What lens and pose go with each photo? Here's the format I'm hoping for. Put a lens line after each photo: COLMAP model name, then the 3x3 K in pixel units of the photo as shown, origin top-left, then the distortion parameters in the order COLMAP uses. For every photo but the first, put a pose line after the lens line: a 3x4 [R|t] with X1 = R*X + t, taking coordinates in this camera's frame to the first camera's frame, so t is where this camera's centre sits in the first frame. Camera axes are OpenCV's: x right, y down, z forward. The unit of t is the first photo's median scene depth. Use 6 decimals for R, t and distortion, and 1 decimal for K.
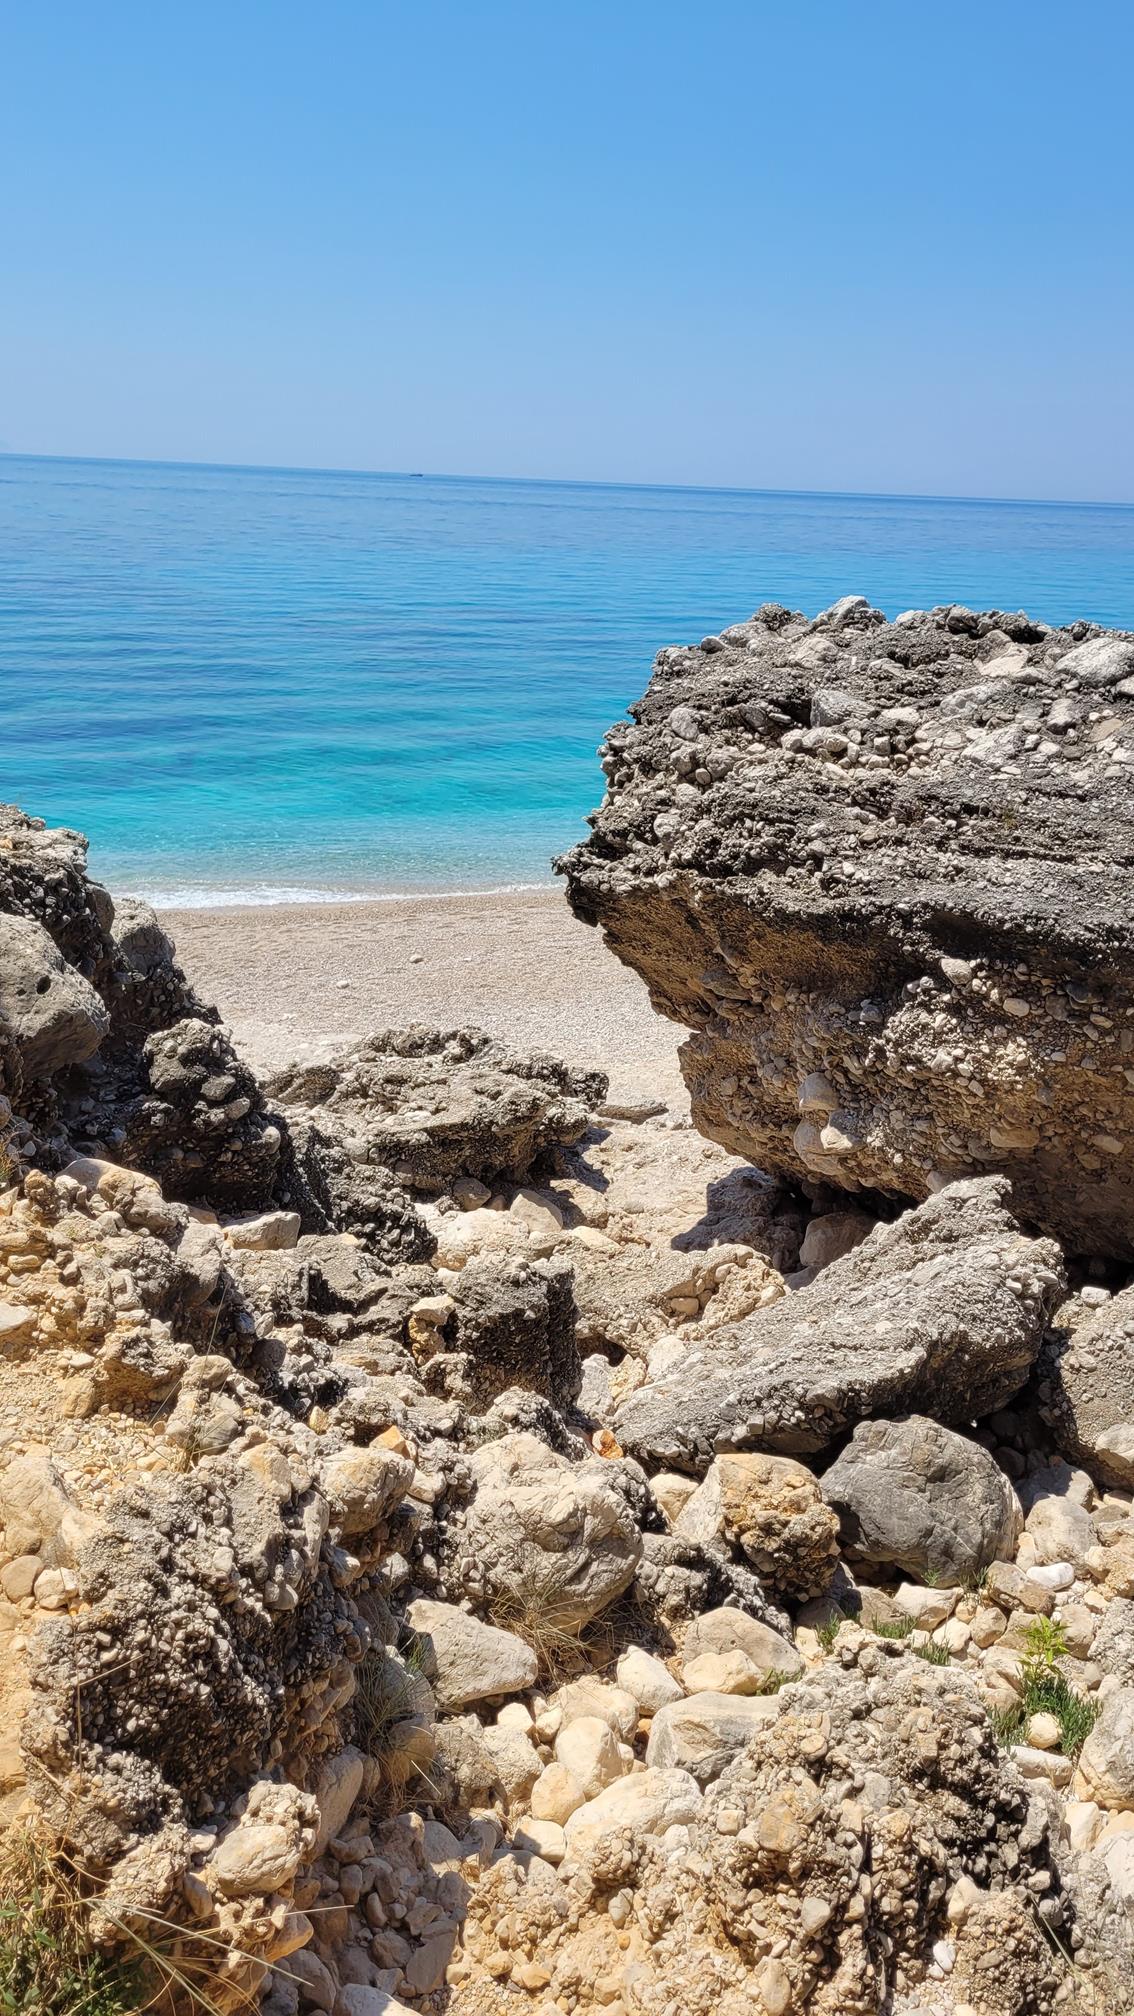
lens RADIAL K [[1544.3, 0, 567.0], [0, 1544.3, 1008.0], [0, 0, 1]] dist [0.061646, -0.053724]
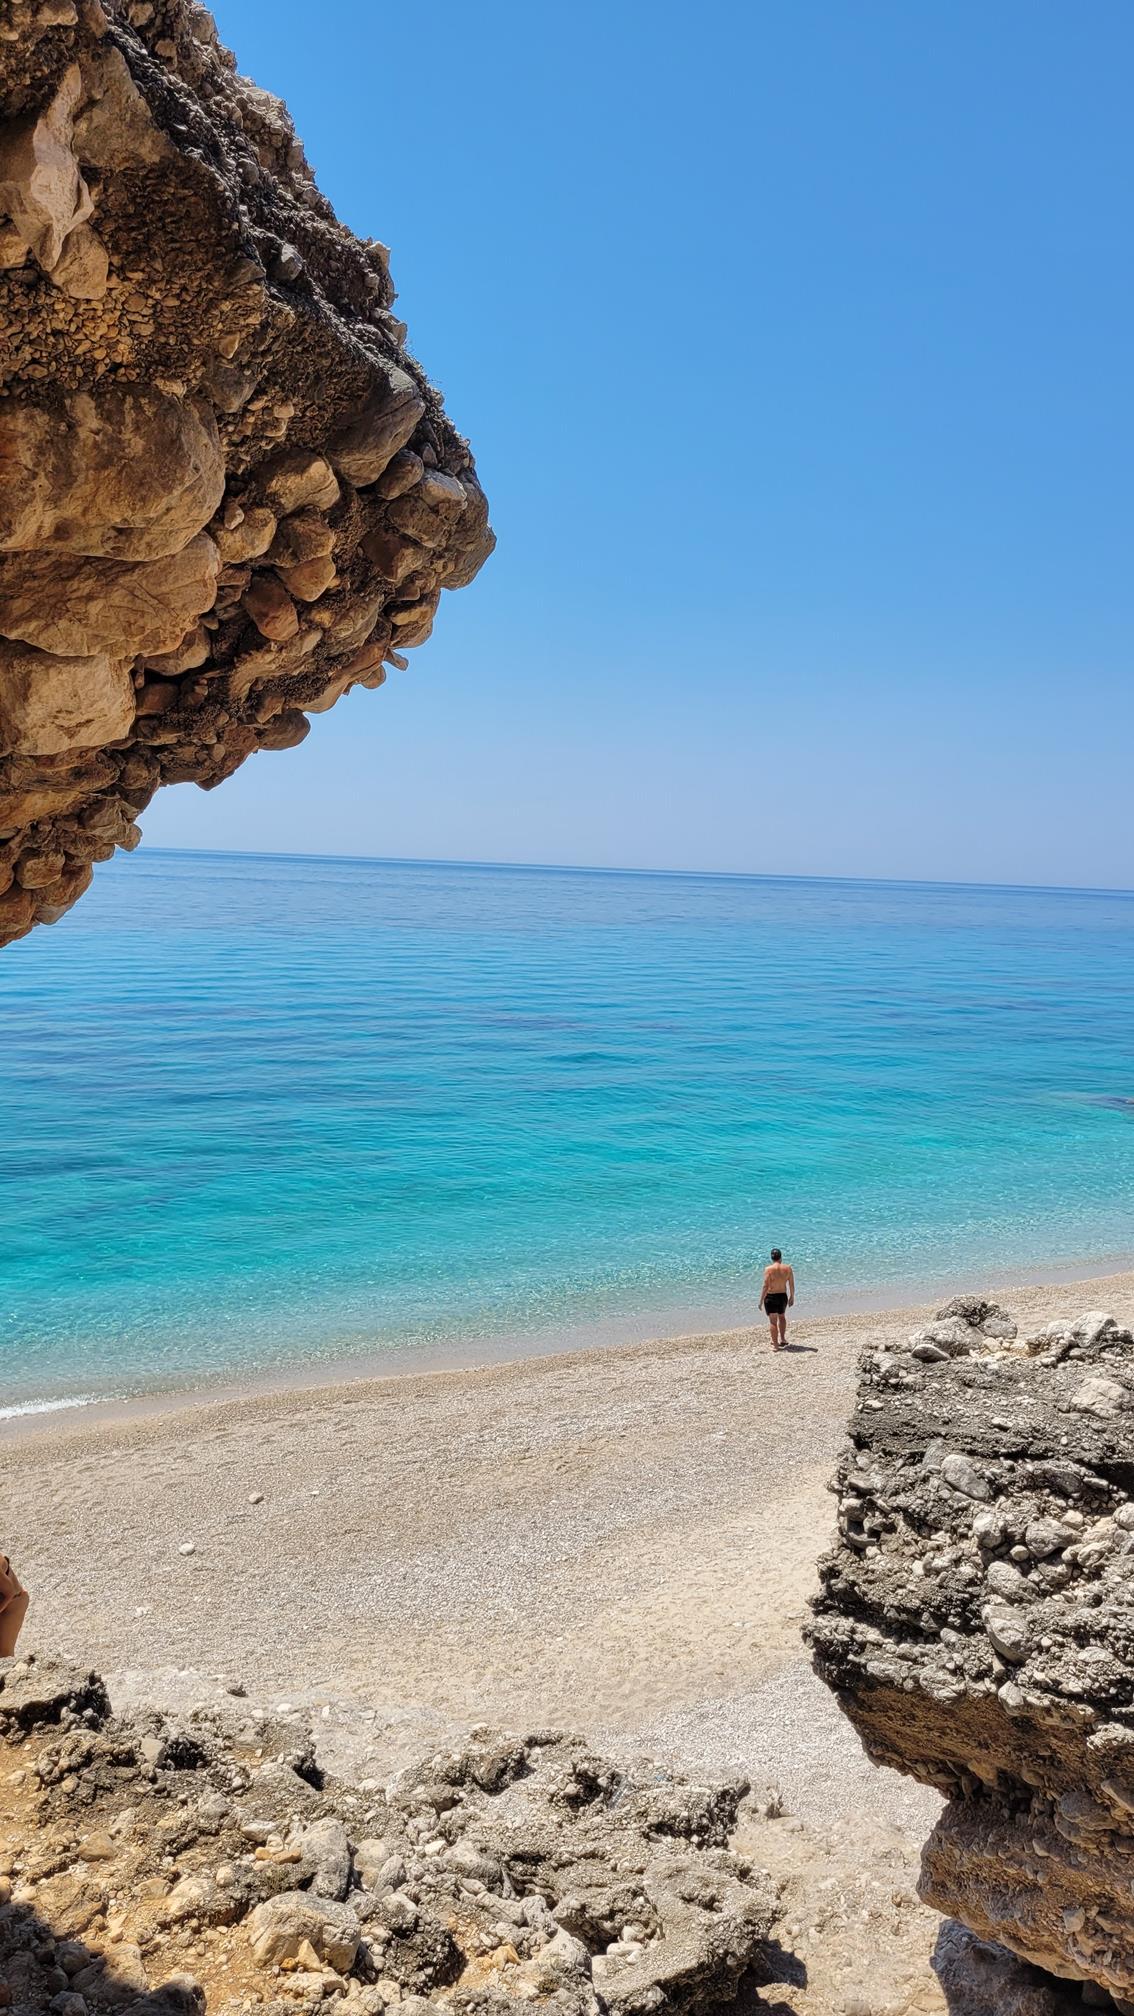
lens RADIAL K [[1544.3, 0, 567.0], [0, 1544.3, 1008.0], [0, 0, 1]] dist [0.061646, -0.053724]
pose [[0.968475, -0.023698, 0.247981, -0.362898], [0.077256, 0.974956, -0.208549, -0.276283], [-0.236828, 0.221133, 0.946051, 0.139030]]
